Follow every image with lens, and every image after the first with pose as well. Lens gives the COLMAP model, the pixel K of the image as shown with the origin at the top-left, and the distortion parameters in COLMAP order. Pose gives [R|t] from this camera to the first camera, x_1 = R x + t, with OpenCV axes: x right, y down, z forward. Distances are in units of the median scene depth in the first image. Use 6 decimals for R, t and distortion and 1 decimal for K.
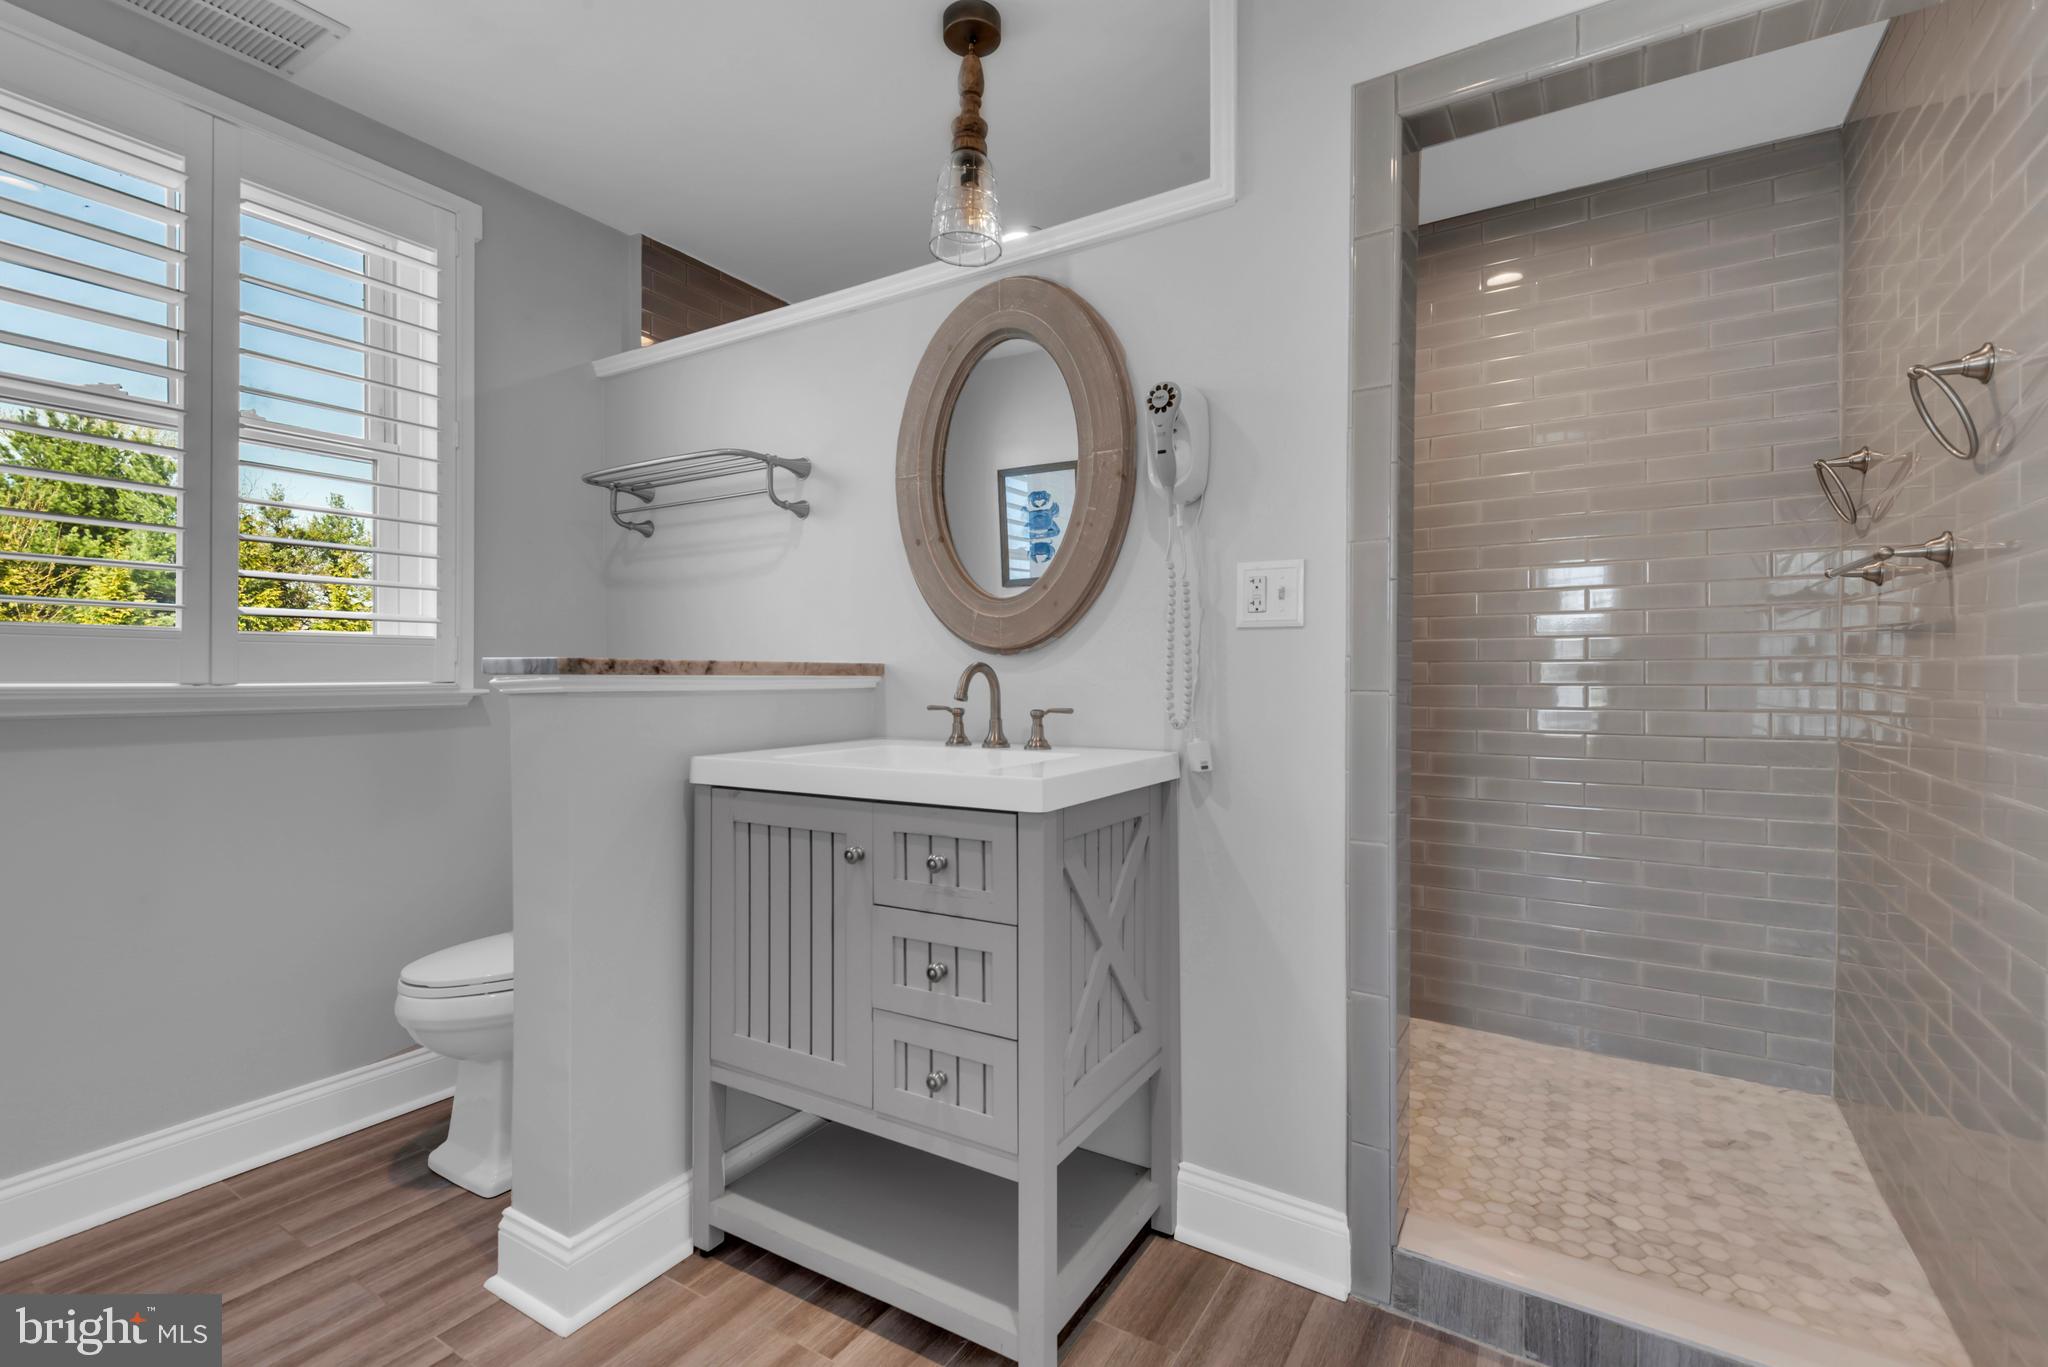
lens RADIAL K [[929.8, 0, 1033.7], [0, 929.8, 672.4], [0, 0, 1]] dist [0.026190, -0.014466]
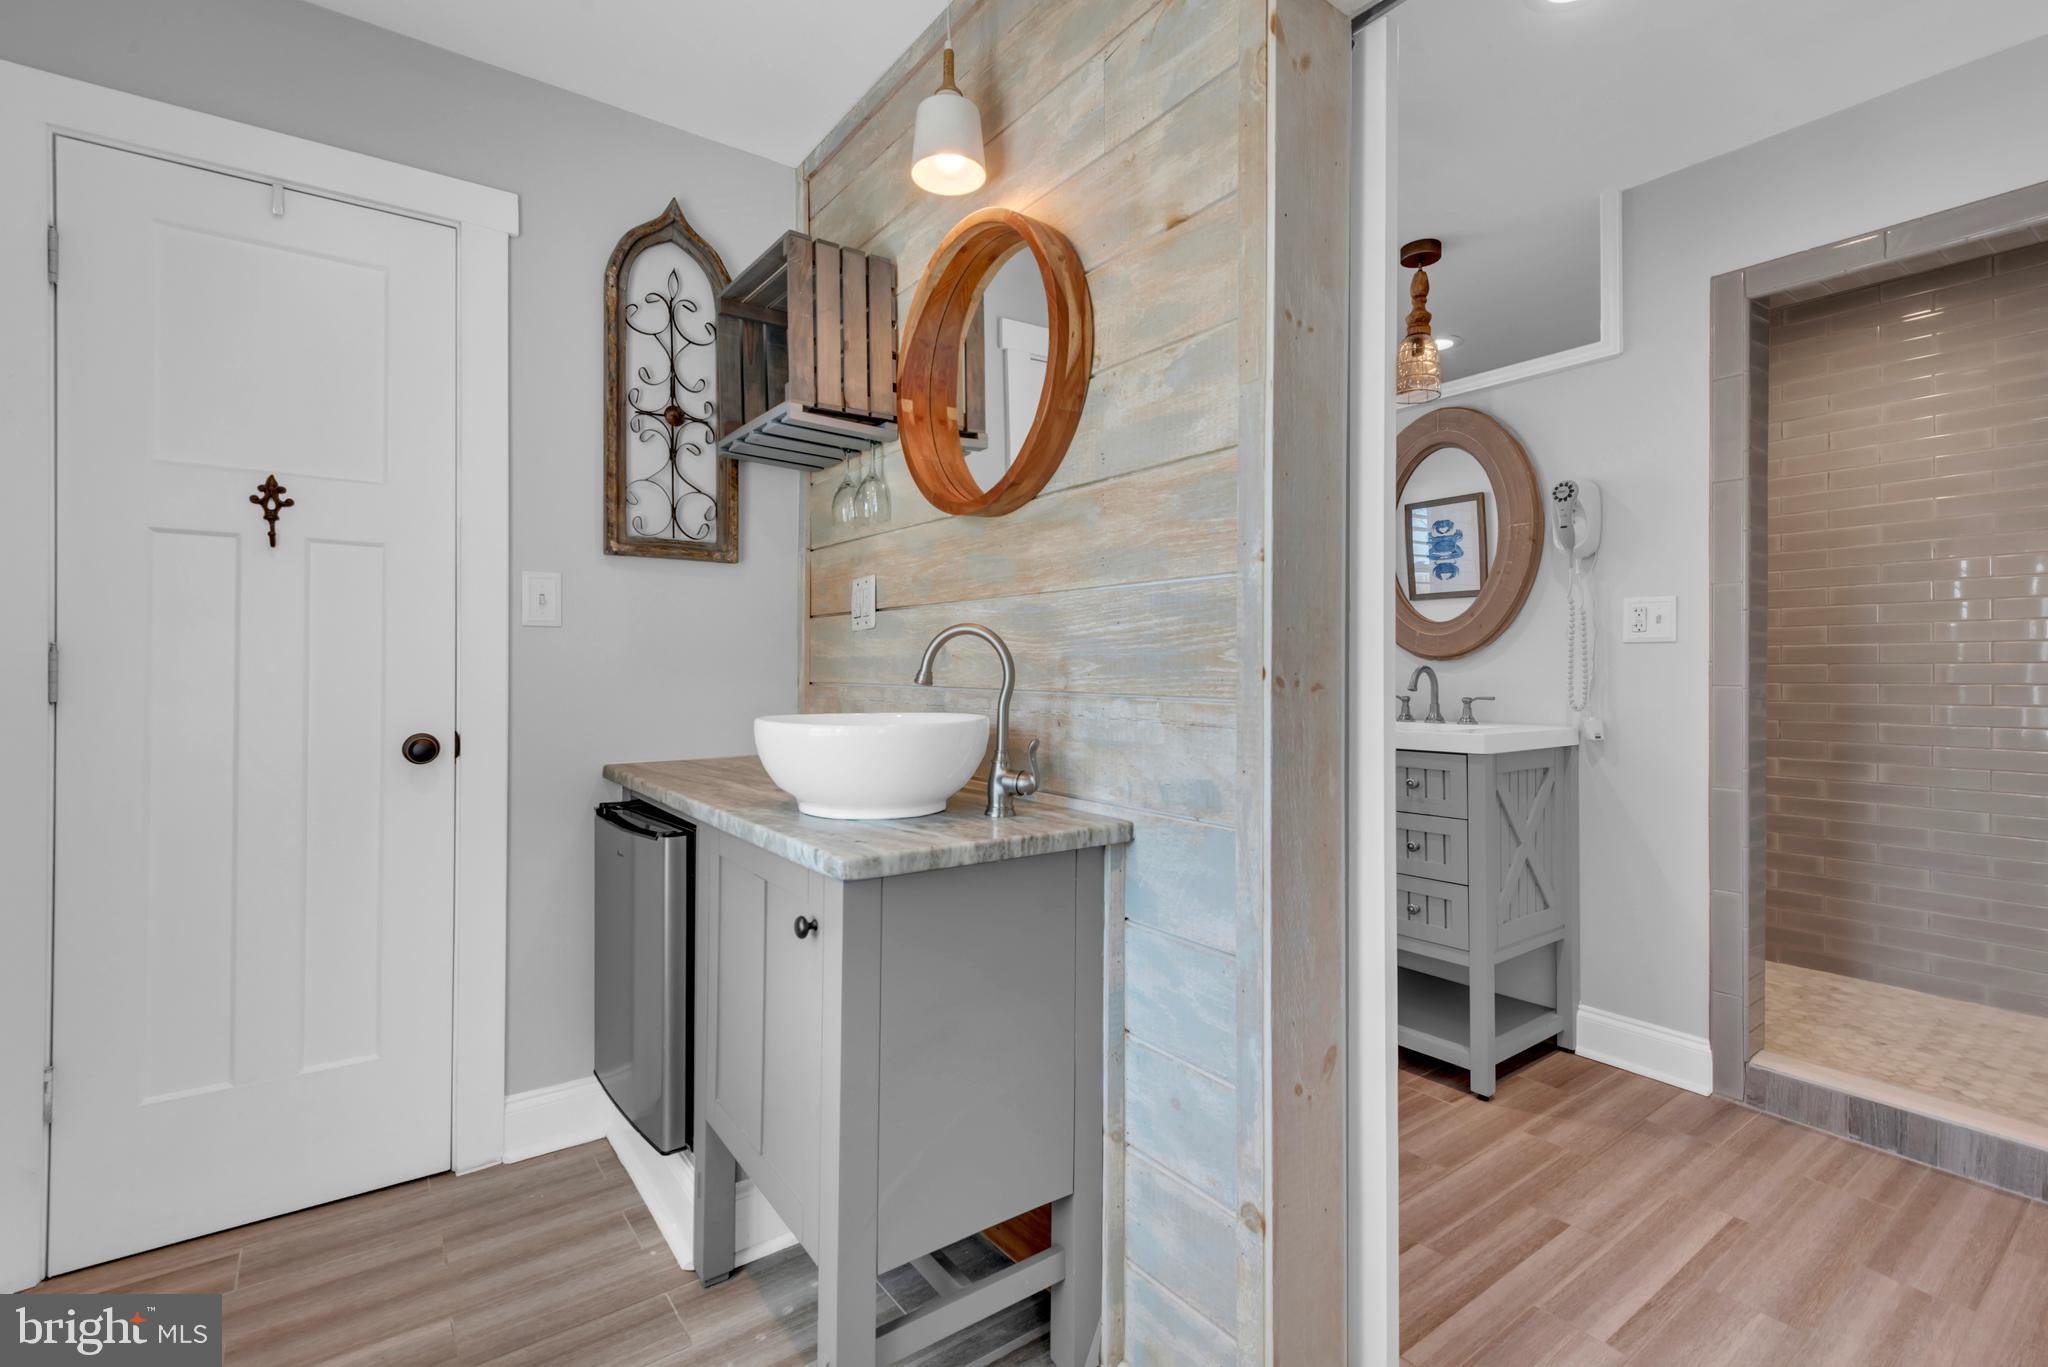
lens RADIAL K [[920.1, 0, 1010.3], [0, 920.1, 664.6], [0, 0, 1]] dist [0.000608, -0.001512]
pose [[0.920197, -0.000762, -0.391454, -0.097219], [-0.002355, 0.999969, -0.007482, 0.000628], [0.391447, 0.007807, 0.920167, -0.671020]]
